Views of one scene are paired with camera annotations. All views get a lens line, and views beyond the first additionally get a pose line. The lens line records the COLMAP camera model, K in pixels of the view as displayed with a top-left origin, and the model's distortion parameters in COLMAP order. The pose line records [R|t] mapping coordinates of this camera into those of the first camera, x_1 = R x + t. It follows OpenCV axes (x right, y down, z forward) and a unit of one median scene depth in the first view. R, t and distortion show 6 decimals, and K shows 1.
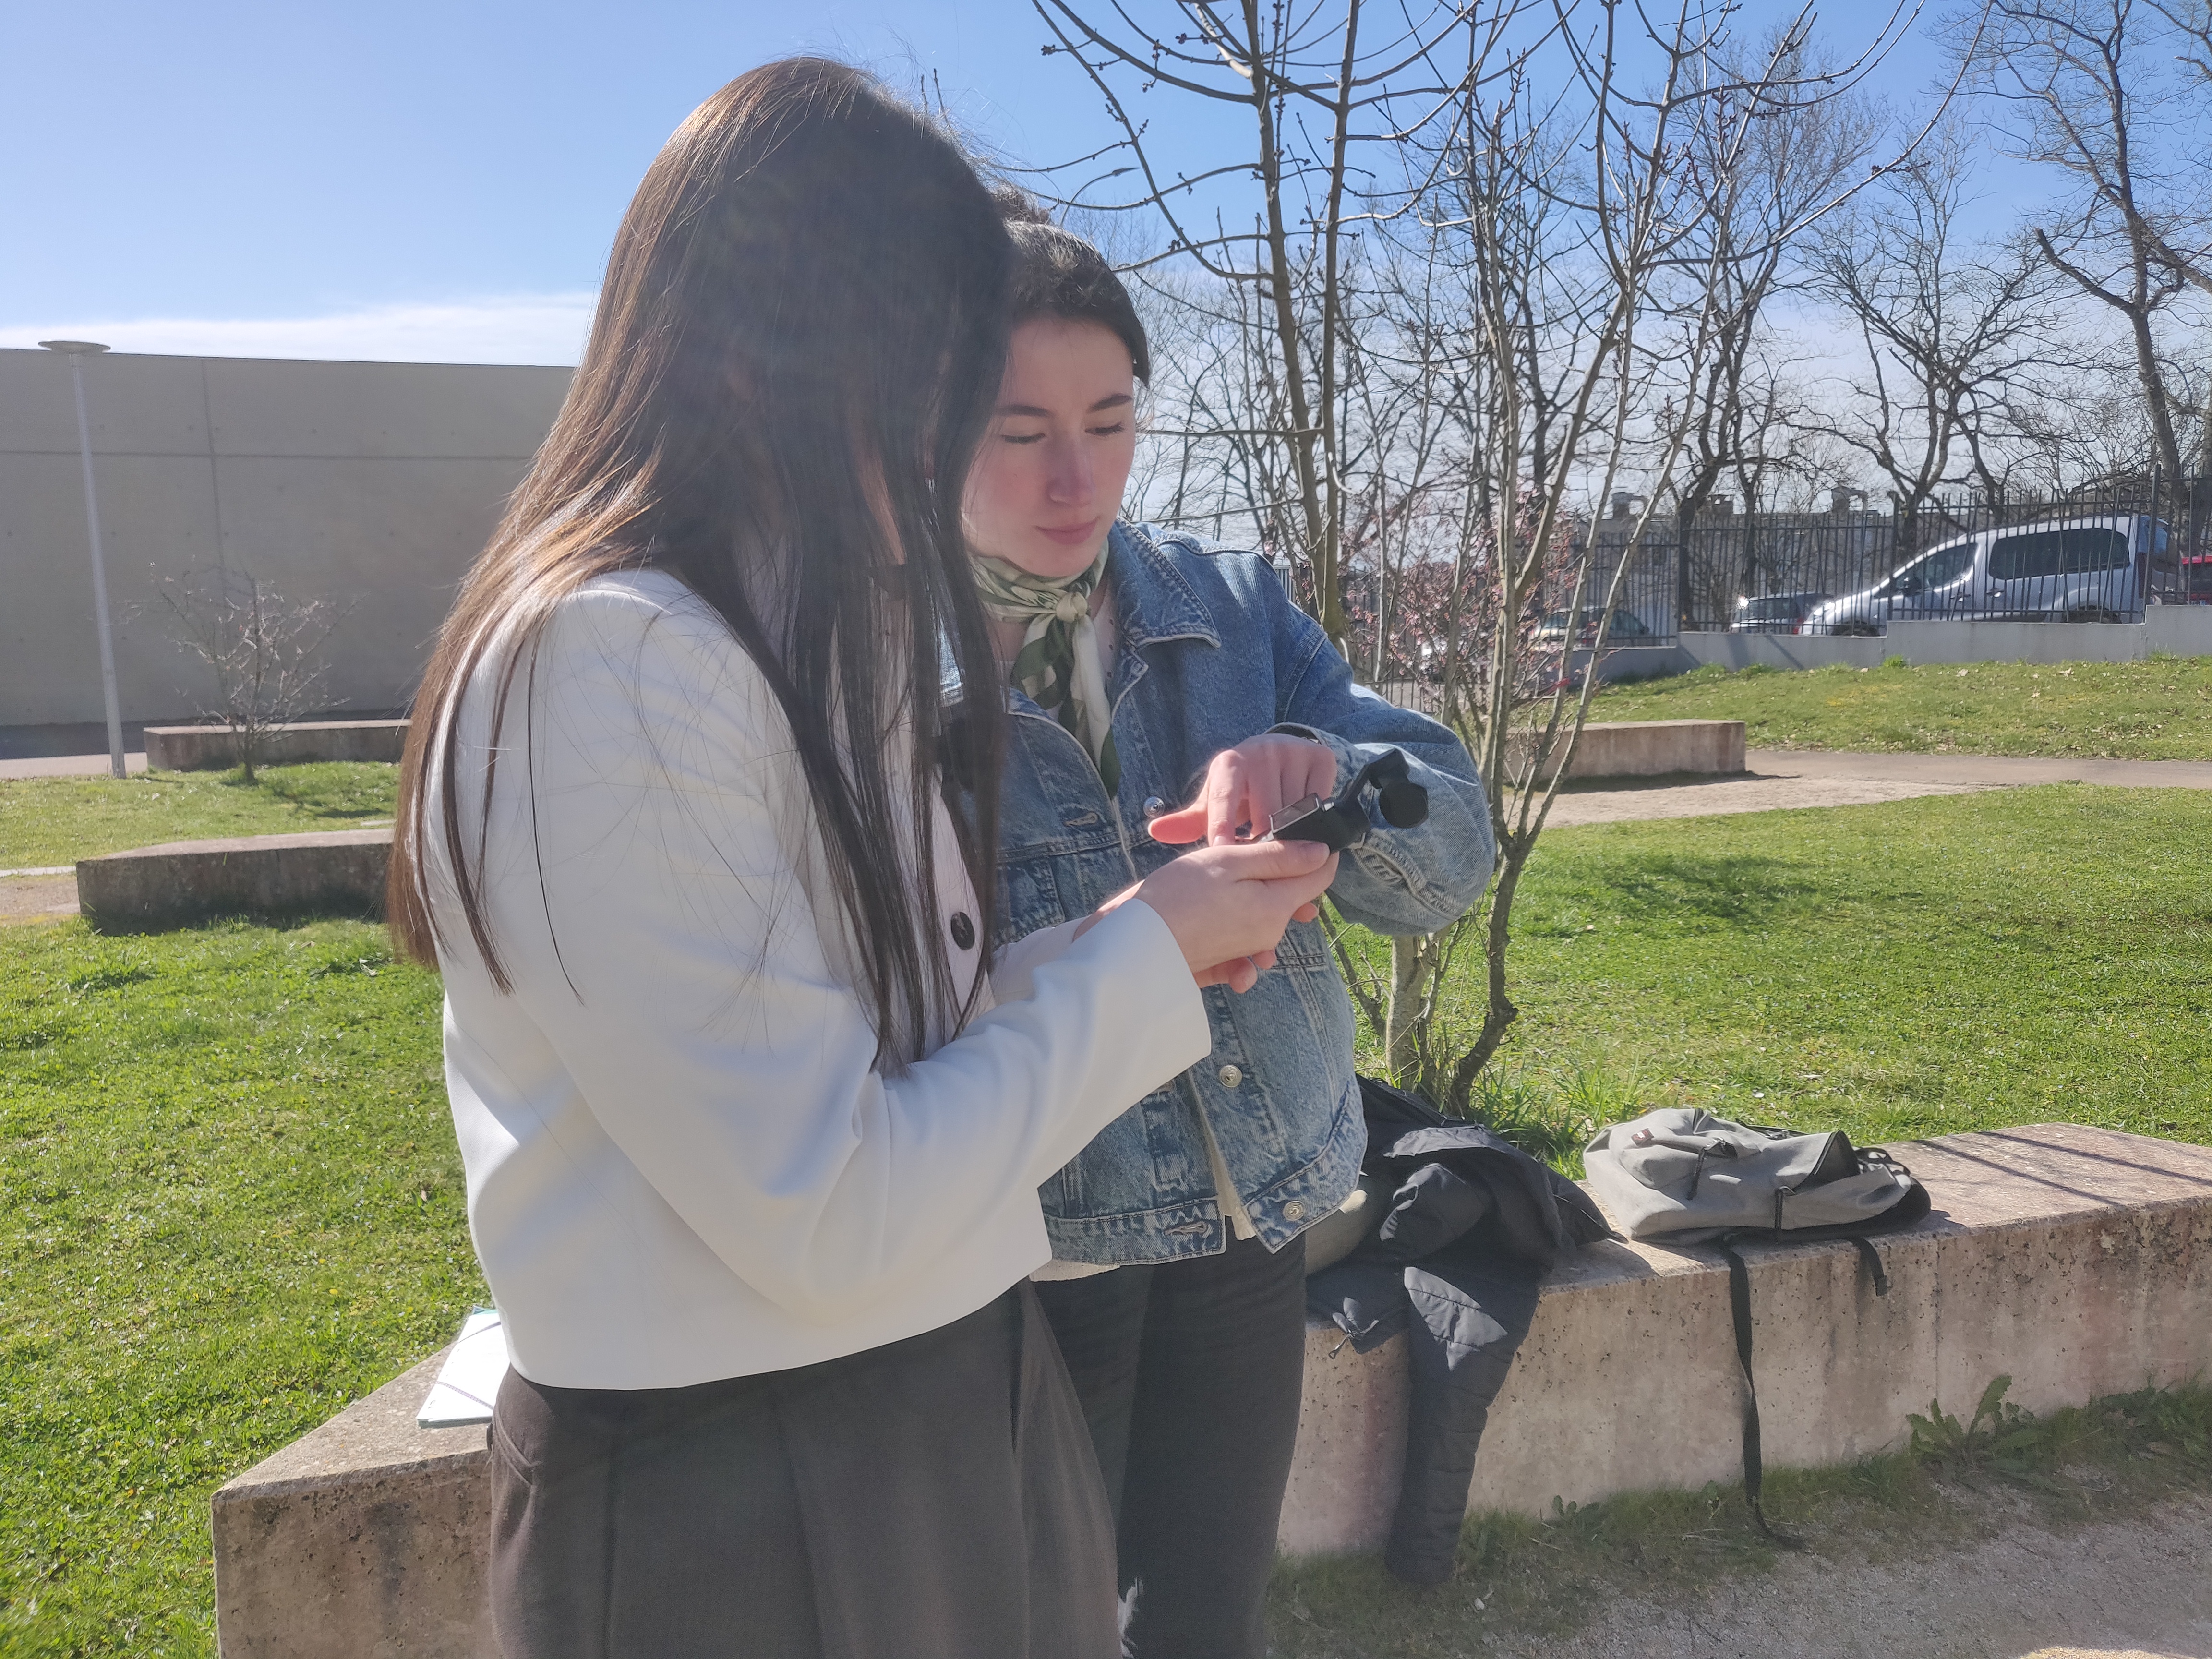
lens RADIAL K [[1612.3, 0, 1106.0], [0, 1612.3, 829.5], [0, 0, 1]] dist [0.114694, -0.124812]
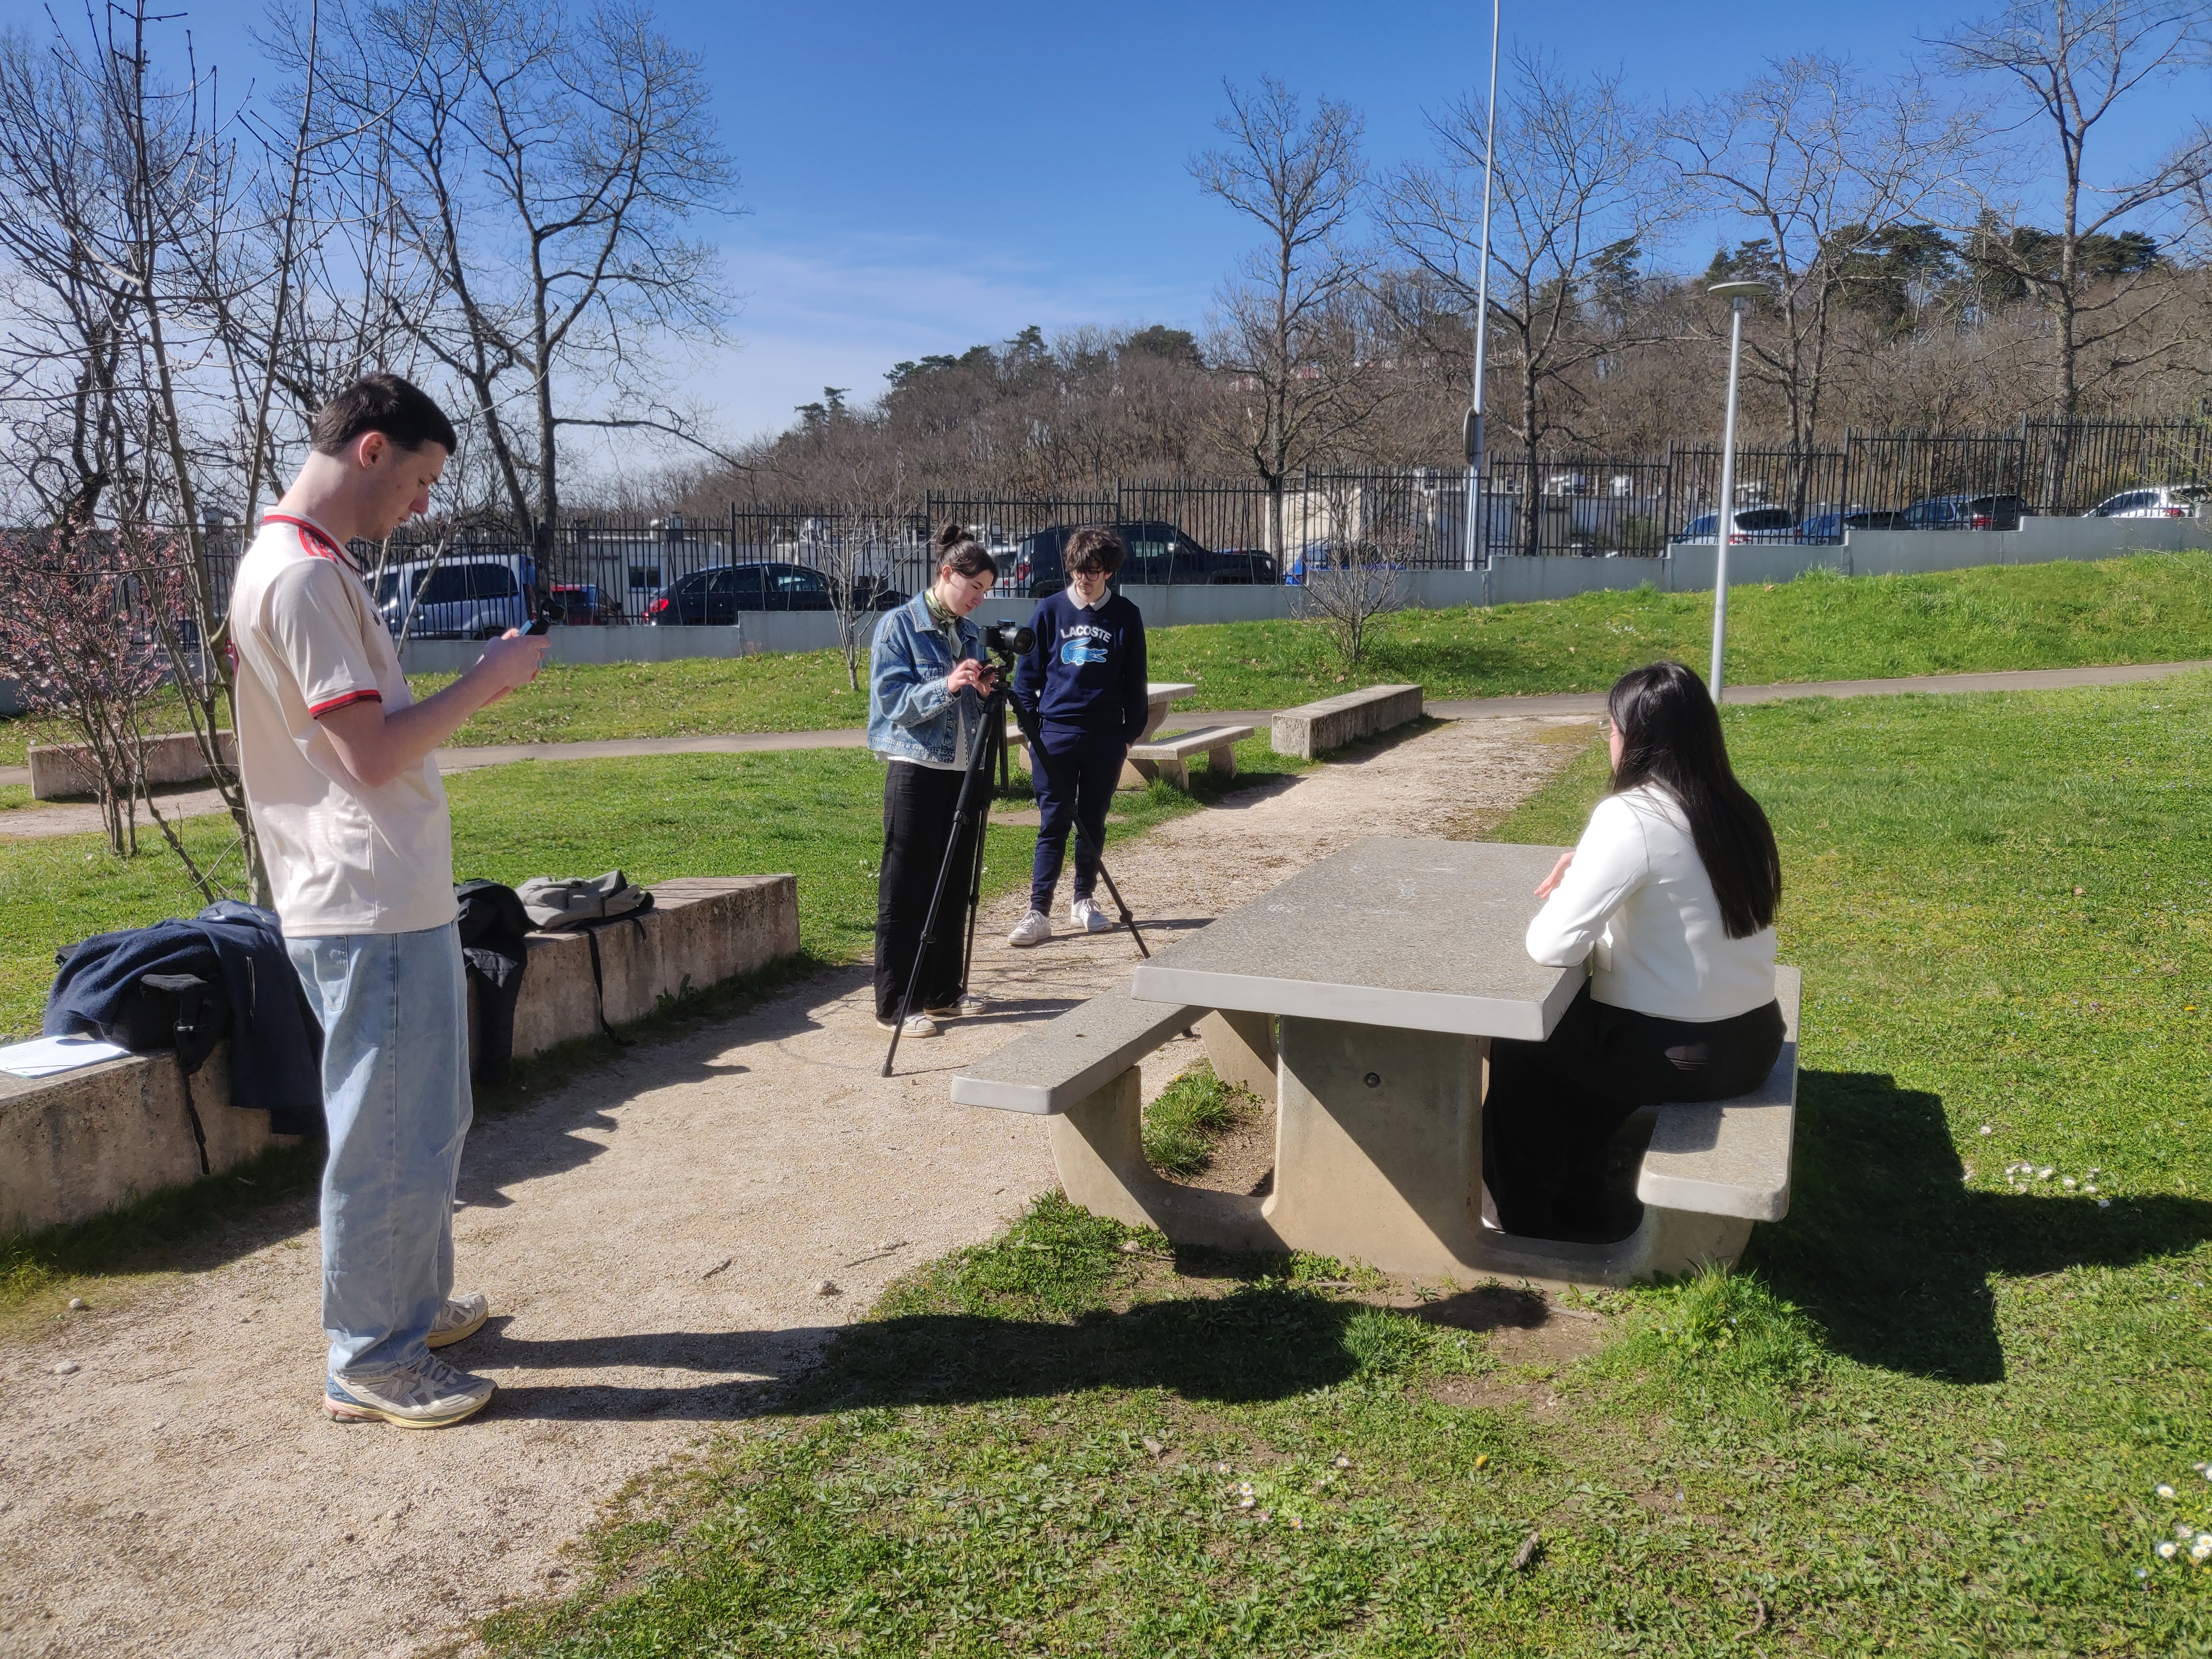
lens RADIAL K [[1612.3, 0, 1106.0], [0, 1612.3, 829.5], [0, 0, 1]] dist [0.114694, -0.124812]
pose [[0.608556, -0.104017, 0.786664, -0.096924], [0.112713, 0.992650, 0.044060, 0.012222], [-0.785465, 0.061855, 0.615807, -0.095493]]
